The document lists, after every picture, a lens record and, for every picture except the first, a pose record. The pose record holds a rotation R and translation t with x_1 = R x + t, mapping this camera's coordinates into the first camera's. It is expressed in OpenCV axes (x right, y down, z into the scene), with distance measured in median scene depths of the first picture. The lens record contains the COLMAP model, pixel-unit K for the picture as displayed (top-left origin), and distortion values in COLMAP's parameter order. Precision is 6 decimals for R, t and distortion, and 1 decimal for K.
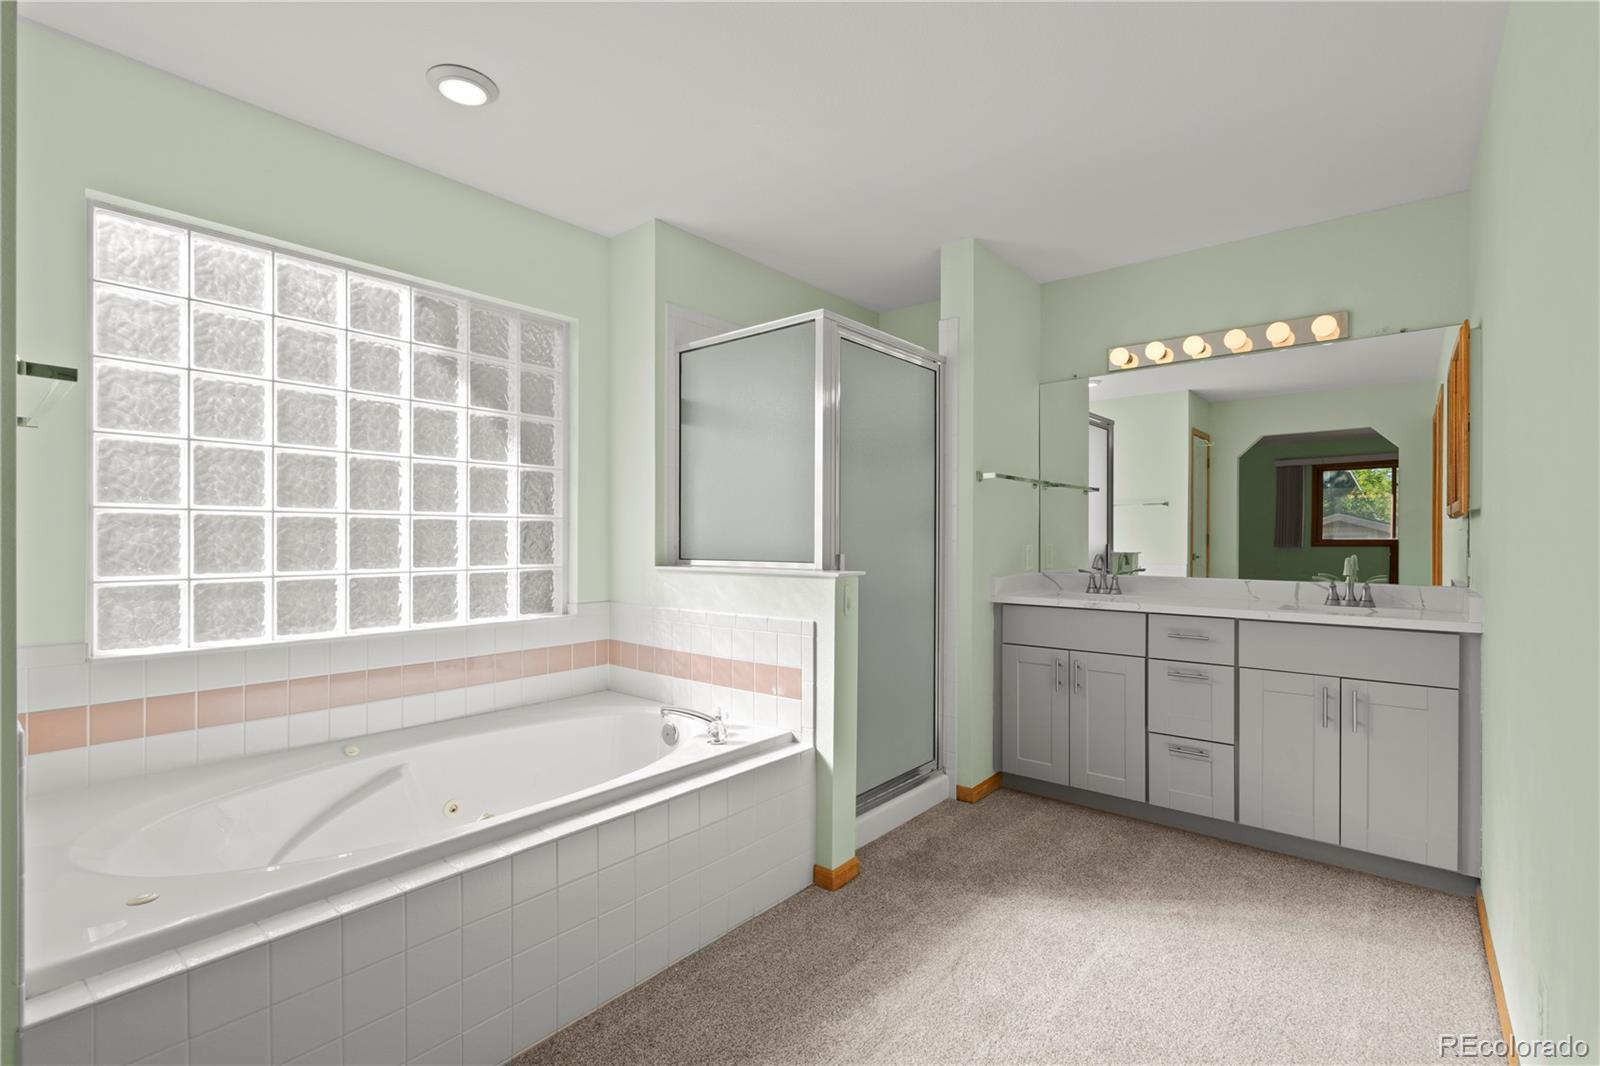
lens RADIAL K [[739.8, 0, 802.9], [0, 739.8, 537.5], [0, 0, 1]] dist [0.018162, -0.000145]
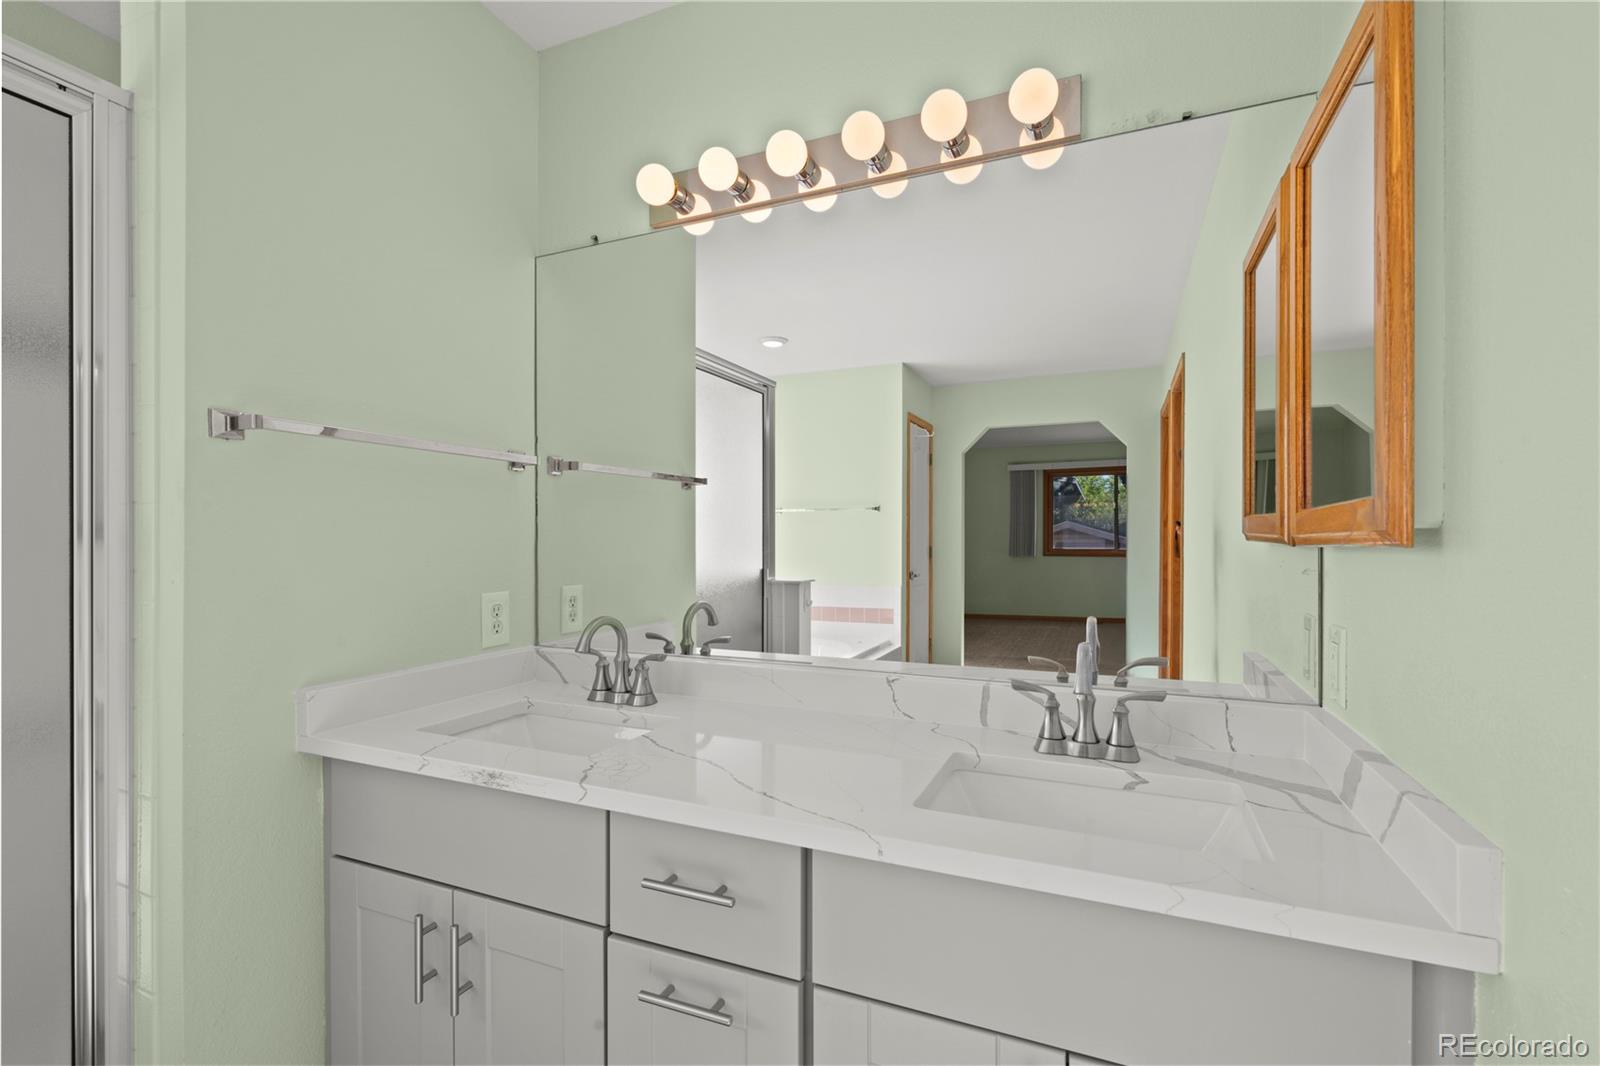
lens RADIAL K [[742.5, 0, 800.0], [0, 742.5, 540.2], [0, 0, 1]] dist [-0.003146, -0.000367]
pose [[0.962160, -0.000909, 0.272484, 0.199830], [0.001284, 0.999998, -0.001198, -0.011860], [-0.272482, 0.001503, 0.962160, 0.276620]]
